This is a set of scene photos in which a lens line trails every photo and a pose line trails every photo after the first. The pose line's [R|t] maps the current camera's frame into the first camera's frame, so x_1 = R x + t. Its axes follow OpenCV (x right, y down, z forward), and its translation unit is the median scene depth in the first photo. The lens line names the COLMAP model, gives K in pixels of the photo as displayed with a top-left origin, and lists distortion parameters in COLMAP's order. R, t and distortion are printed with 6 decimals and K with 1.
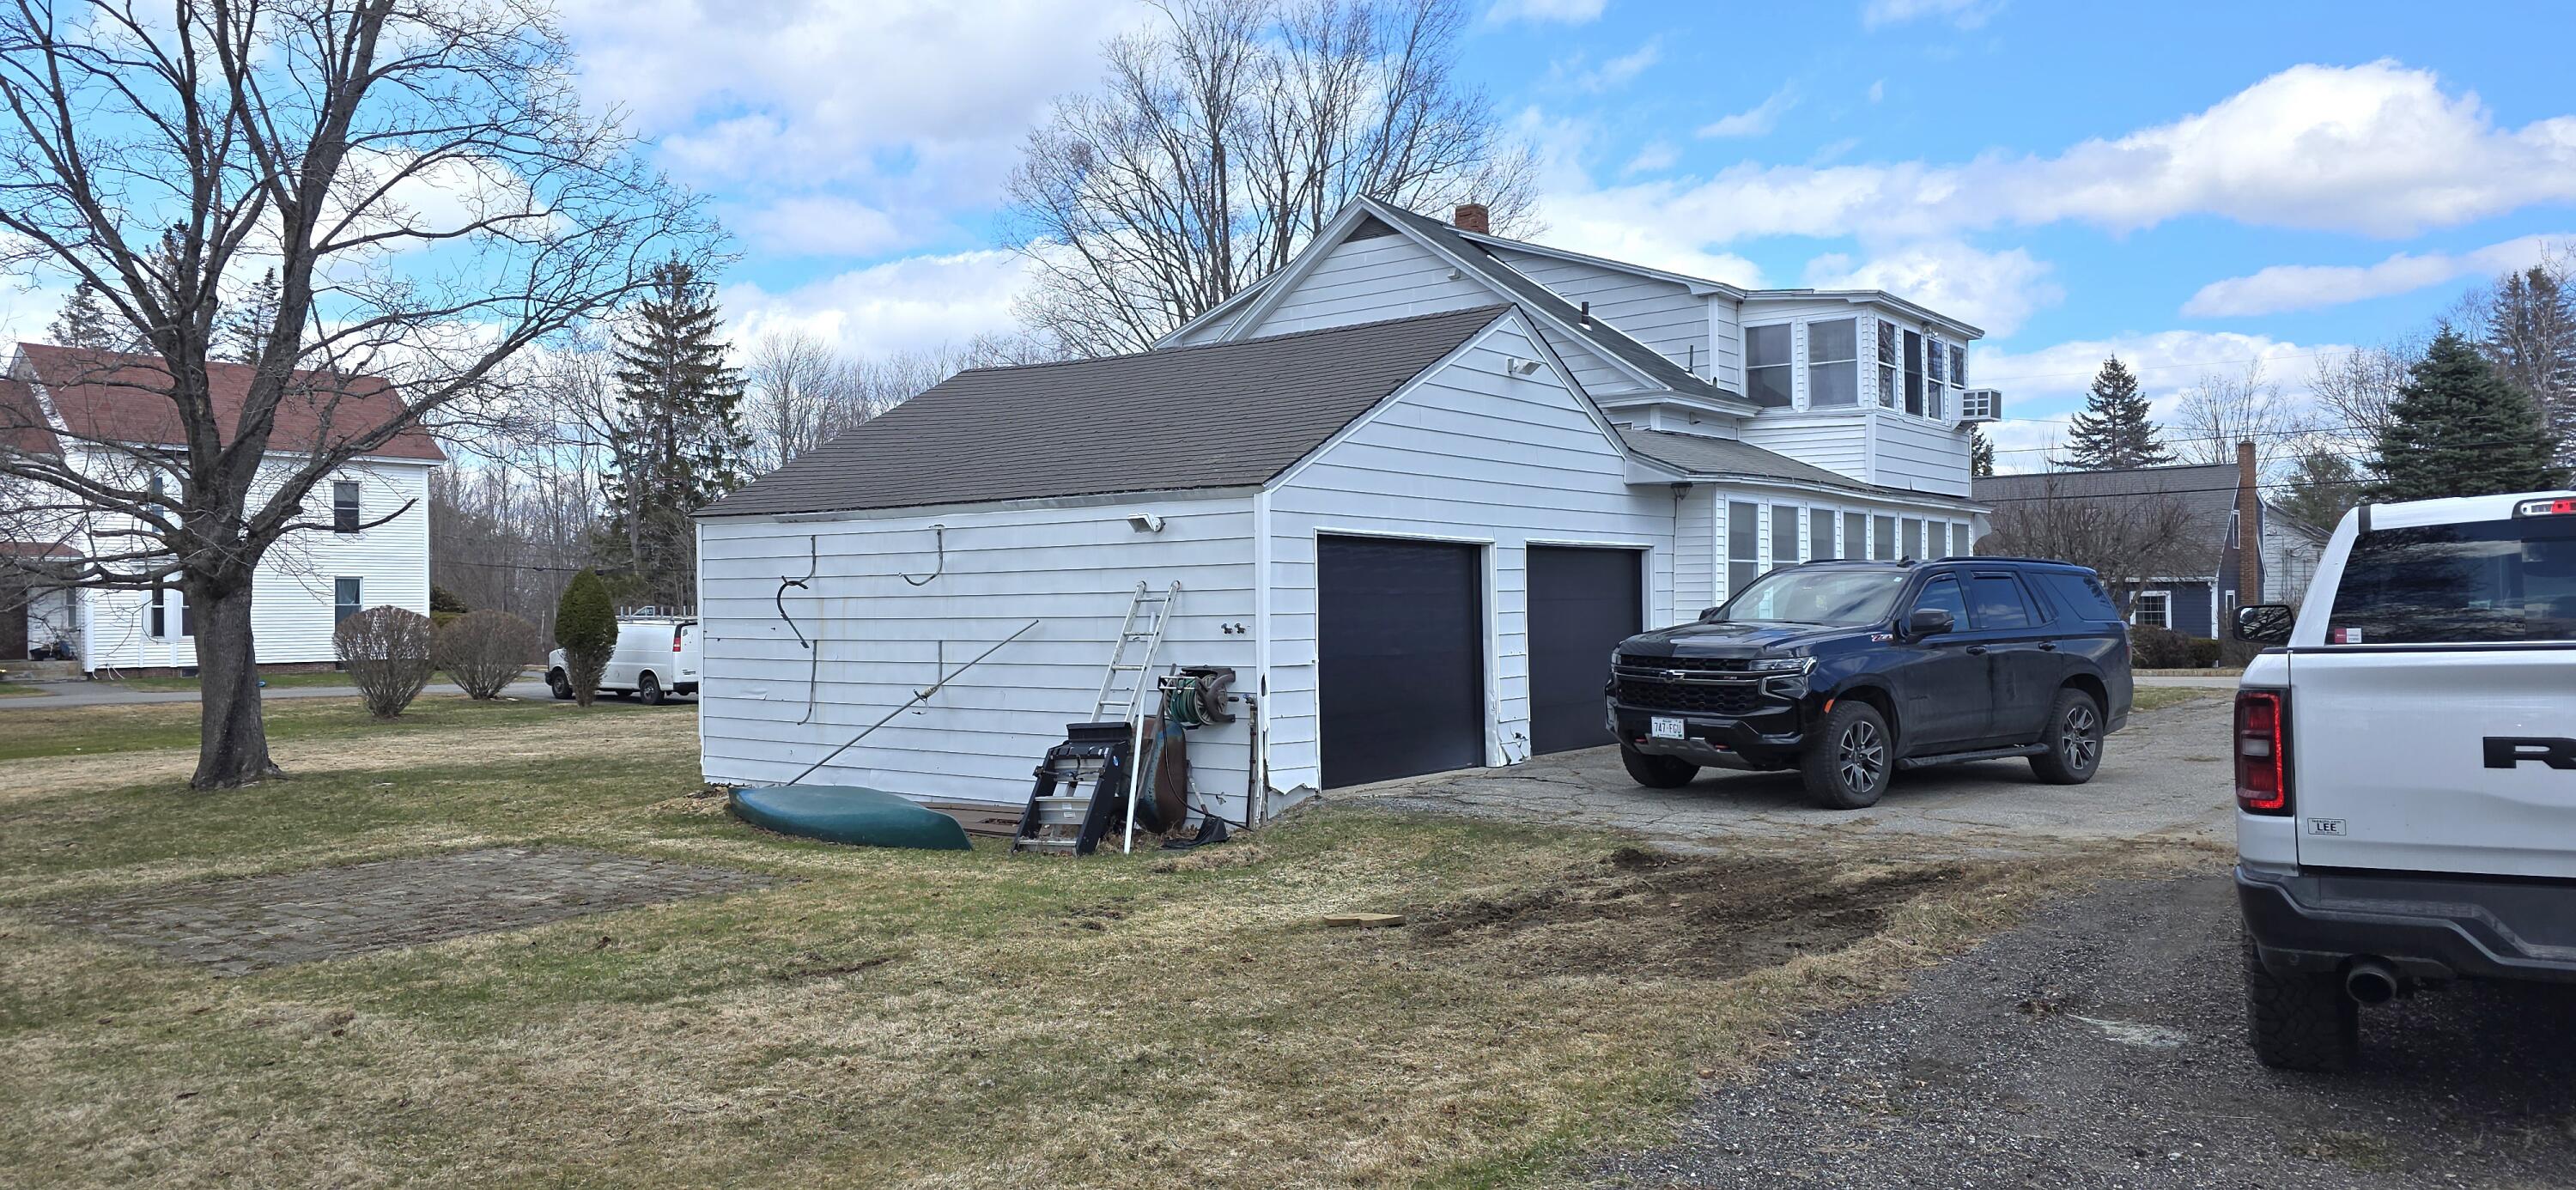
lens RADIAL K [[1723.8, 0, 1269.2], [0, 1723.8, 600.2], [0, 0, 1]] dist [0.084855, -0.082836]
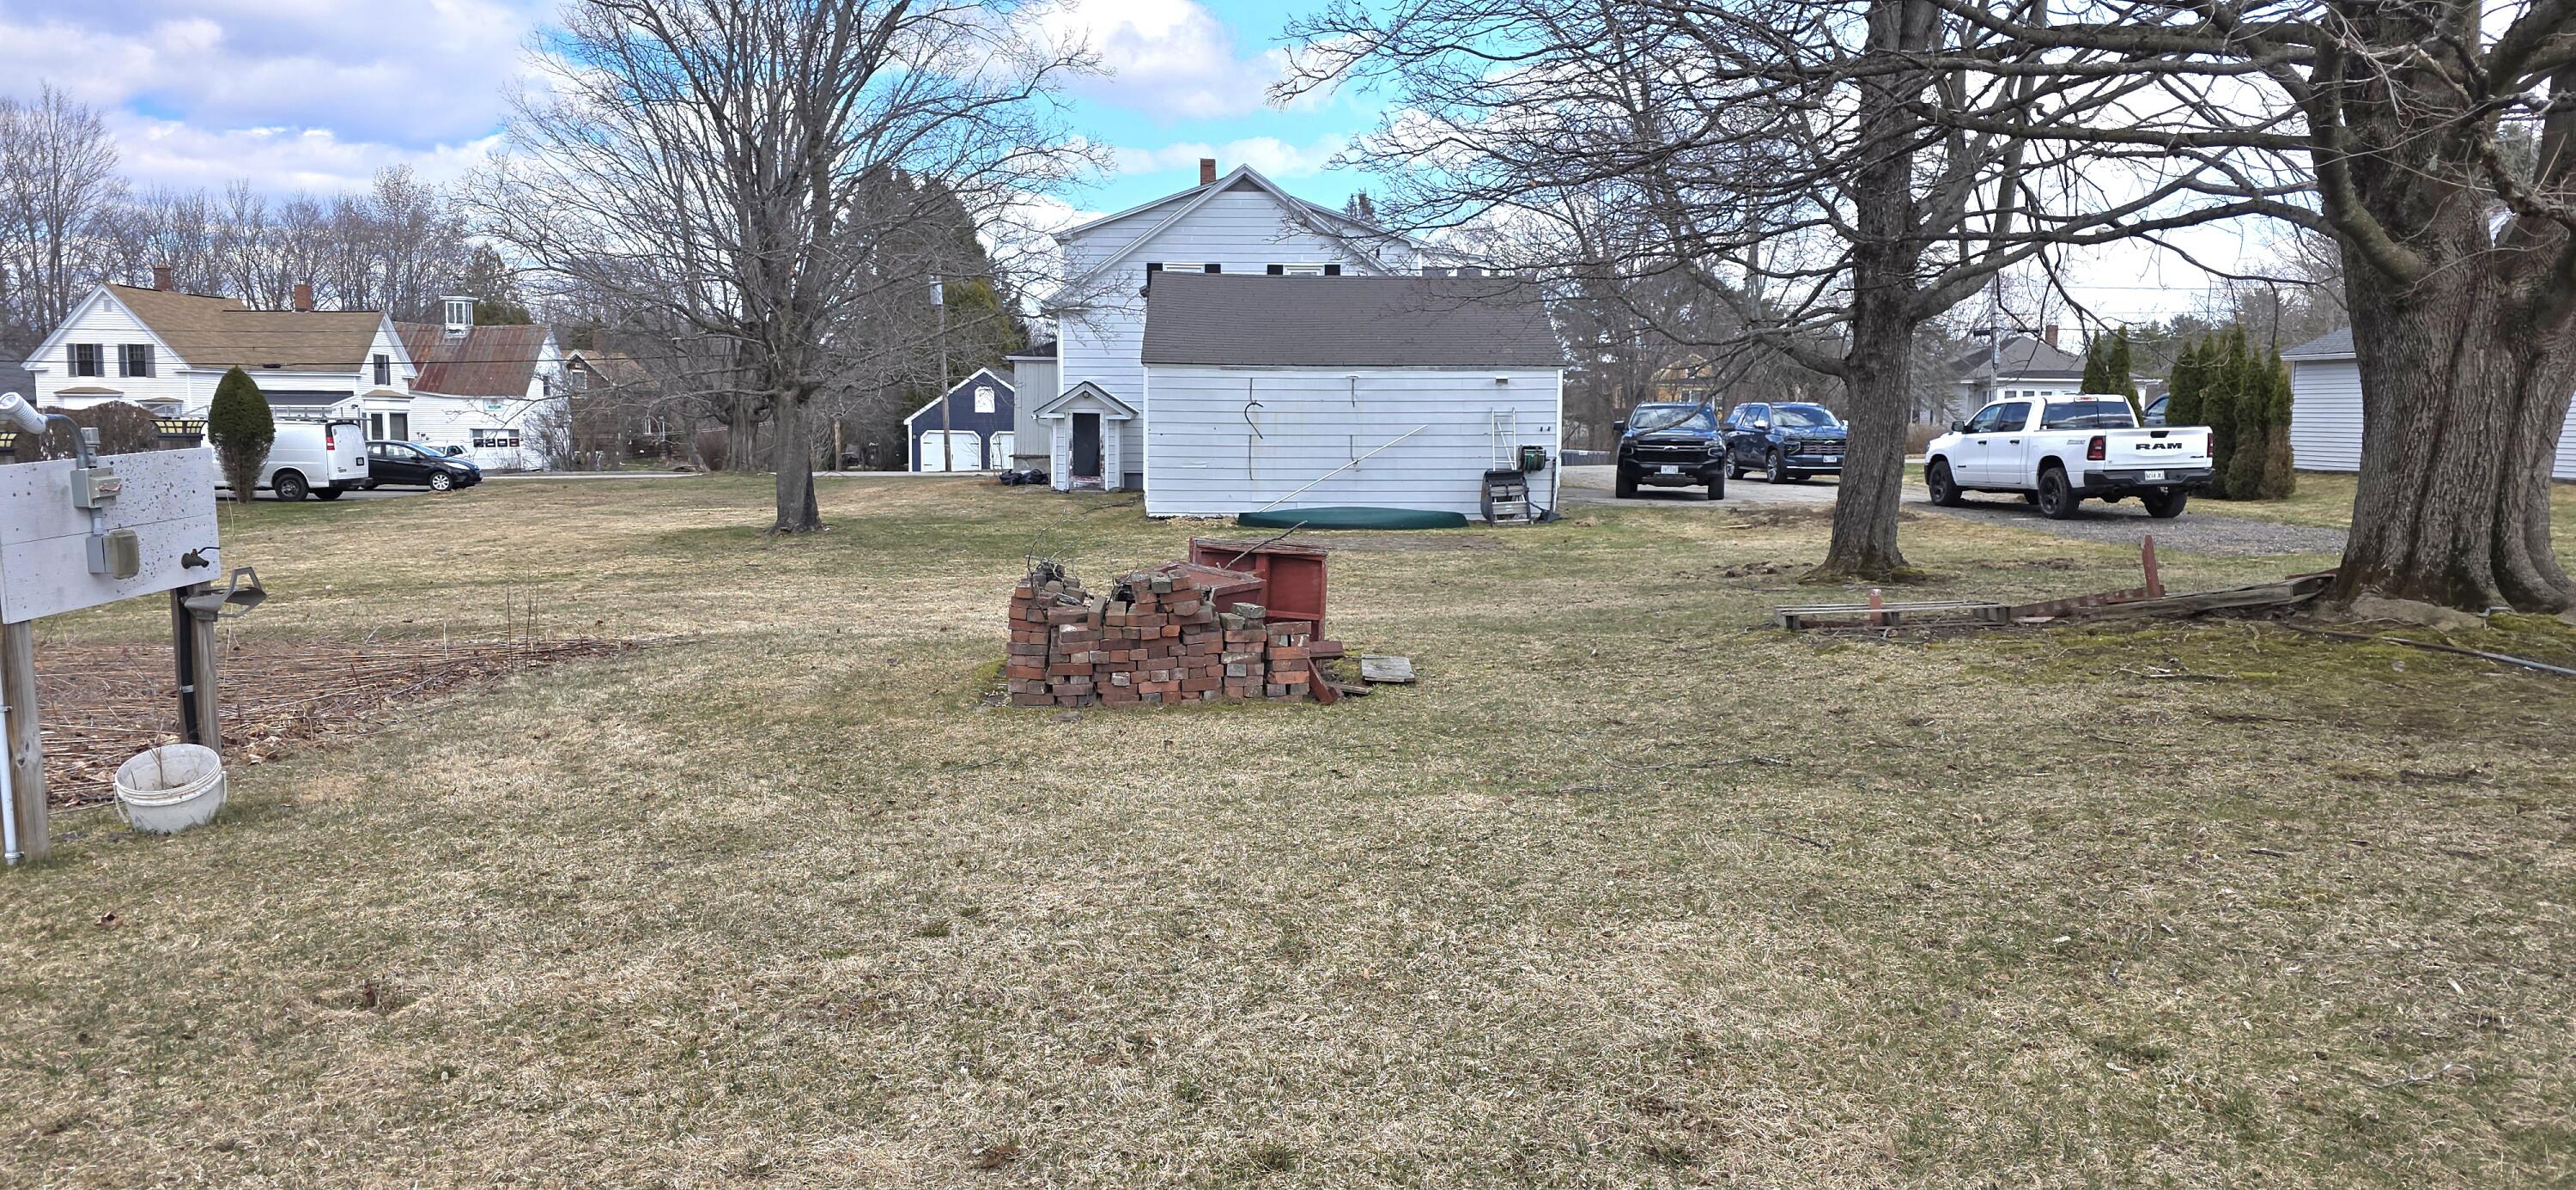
lens RADIAL K [[1723.8, 0, 1282.1], [0, 1723.8, 602.7], [0, 0, 1]] dist [0.084855, -0.082836]
pose [[0.772569, -0.055462, 0.632504, -1.706332], [-0.012692, 0.994630, 0.102718, 0.014496], [-0.634804, -0.087384, 0.767716, -0.549185]]
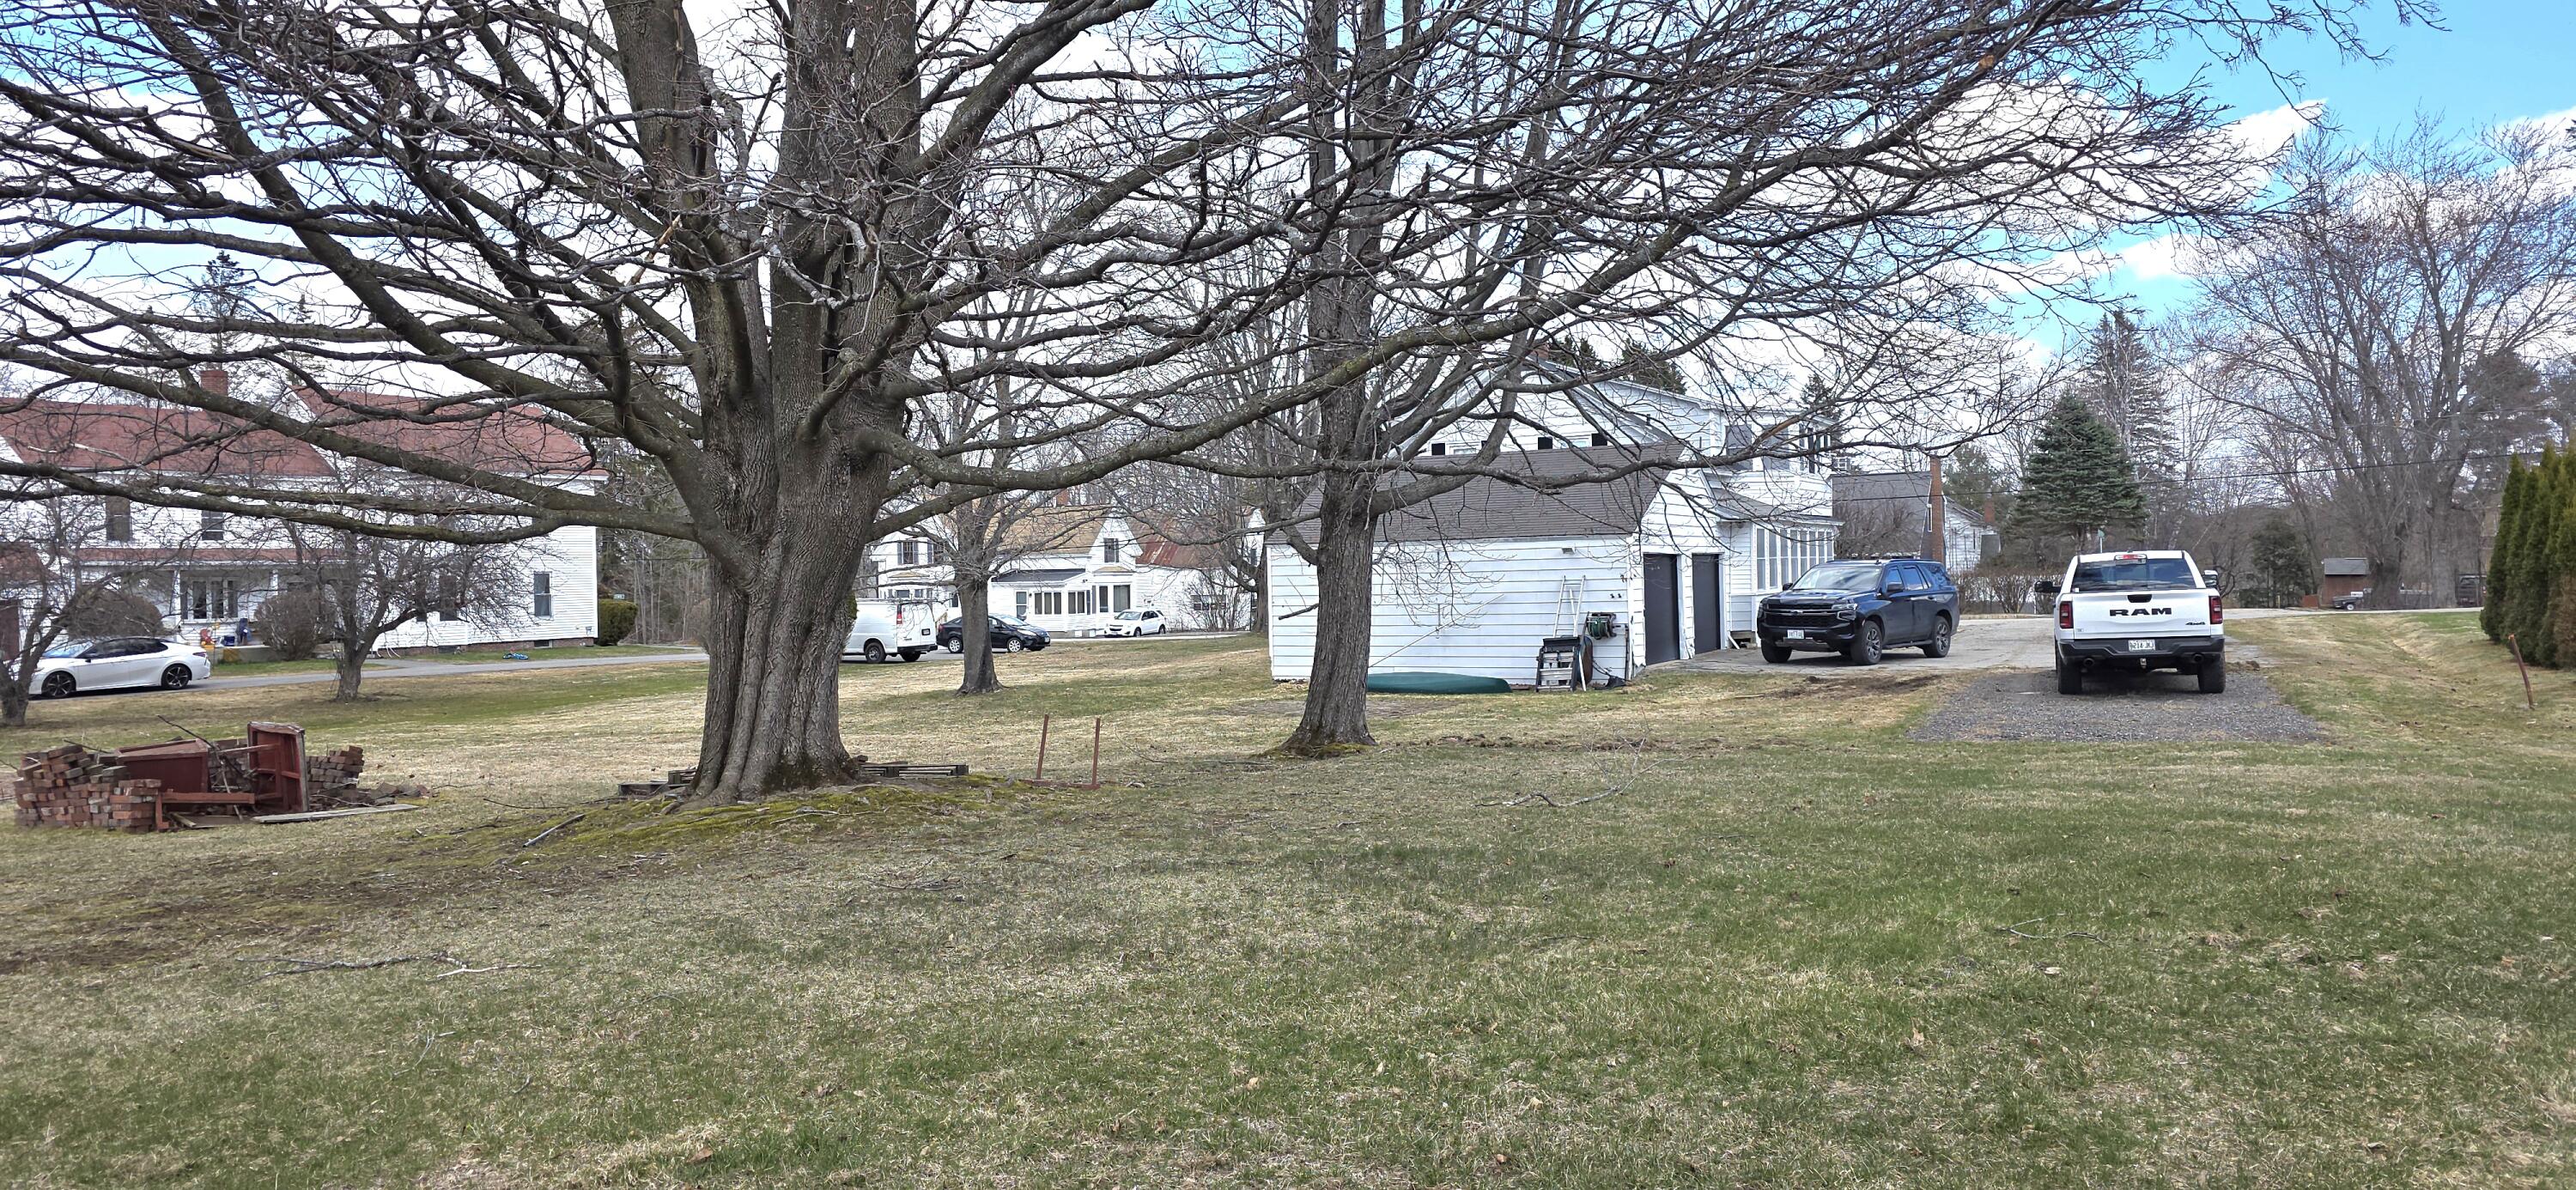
lens RADIAL K [[1723.8, 0, 1307.9], [0, 1723.8, 580.2], [0, 0, 1]] dist [0.084855, -0.082836]
pose [[0.982527, -0.015730, 0.185452, -0.827879], [0.014992, 0.999873, 0.005381, -0.022013], [-0.185513, -0.002507, 0.982639, -1.159297]]
